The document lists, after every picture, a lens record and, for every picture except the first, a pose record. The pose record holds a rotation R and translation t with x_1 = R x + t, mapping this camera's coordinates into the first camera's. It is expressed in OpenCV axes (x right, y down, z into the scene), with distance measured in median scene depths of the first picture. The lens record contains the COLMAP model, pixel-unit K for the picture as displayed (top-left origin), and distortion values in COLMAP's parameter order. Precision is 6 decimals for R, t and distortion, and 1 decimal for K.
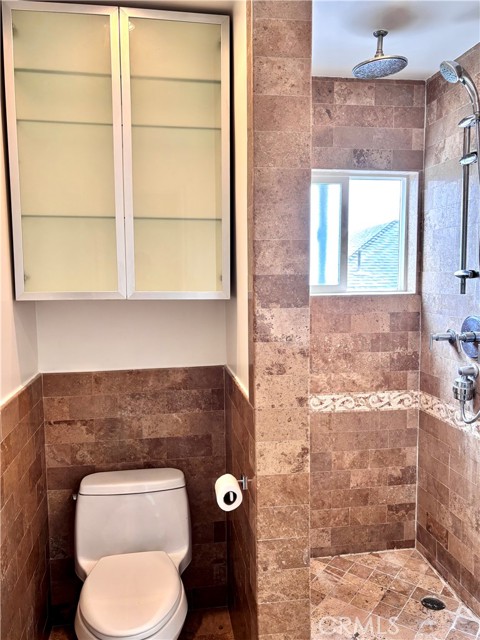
lens RADIAL K [[525.3, 0, 240.0], [0, 525.3, 320.0], [0, 0, 1]] dist [0.057271, -0.053452]
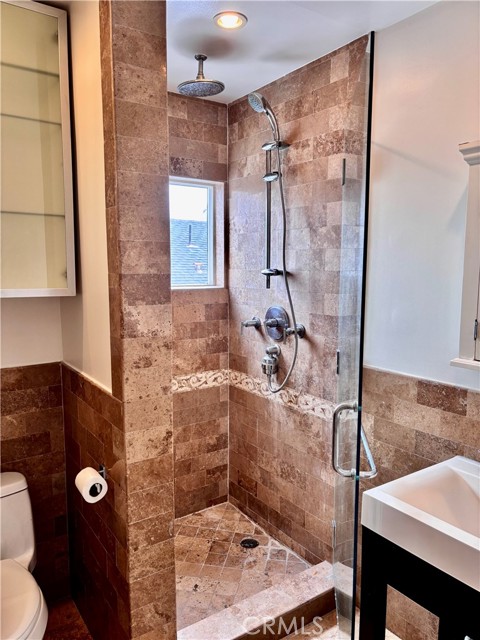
lens RADIAL K [[482.5, 0, 240.0], [0, 482.5, 320.0], [0, 0, 1]] dist [0.051952, -0.047291]
pose [[0.899476, -0.038189, 0.435299, -0.125108], [0.026270, 0.999098, 0.033369, -0.014200], [-0.436181, -0.018579, 0.899667, 0.022958]]
